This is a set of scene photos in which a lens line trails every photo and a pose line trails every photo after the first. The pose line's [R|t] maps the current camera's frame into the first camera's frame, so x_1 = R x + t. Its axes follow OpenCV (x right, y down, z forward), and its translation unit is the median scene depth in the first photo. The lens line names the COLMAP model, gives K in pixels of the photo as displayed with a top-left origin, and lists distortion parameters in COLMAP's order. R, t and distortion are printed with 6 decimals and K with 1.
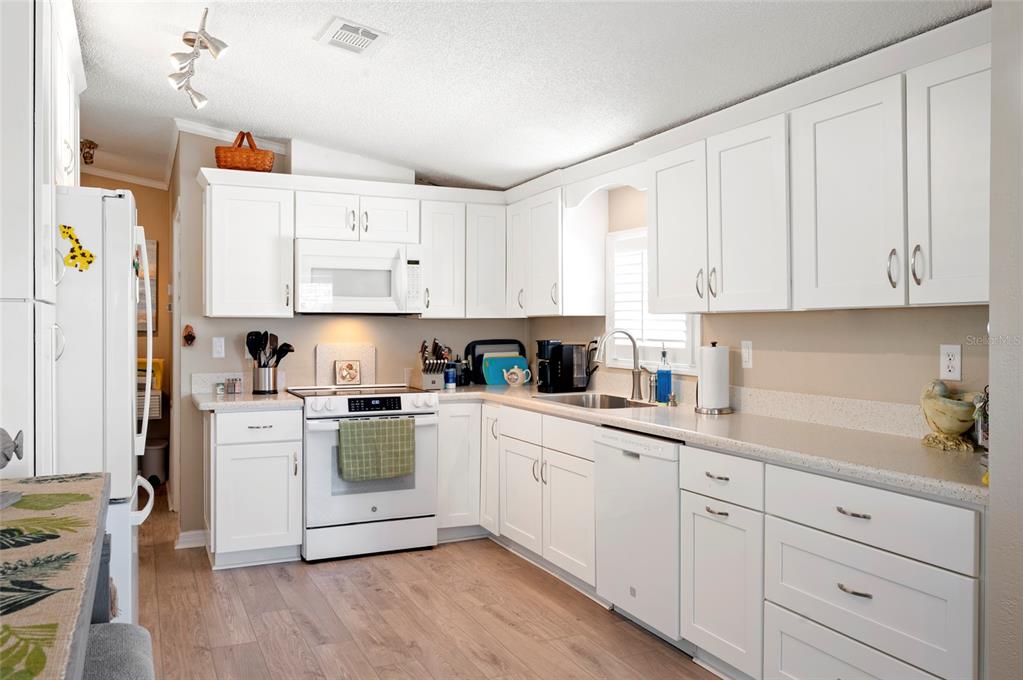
lens RADIAL K [[785.6, 0, 511.2], [0, 785.6, 335.6], [0, 0, 1]] dist [0.000078, 0.002699]
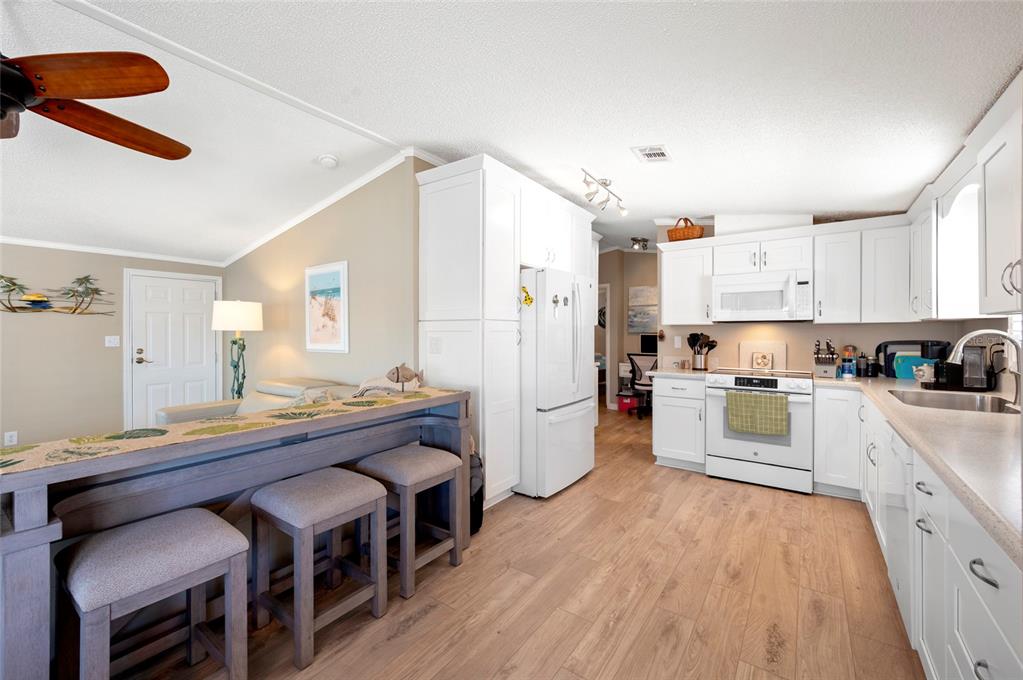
lens RADIAL K [[424.7, 0, 511.8], [0, 424.7, 335.0], [0, 0, 1]] dist [0.001620, -0.000225]
pose [[0.494736, 0.005326, -0.869027, 0.287764], [-0.007132, 0.999972, 0.002068, -0.000408], [0.869014, 0.005175, 0.494760, 0.204753]]
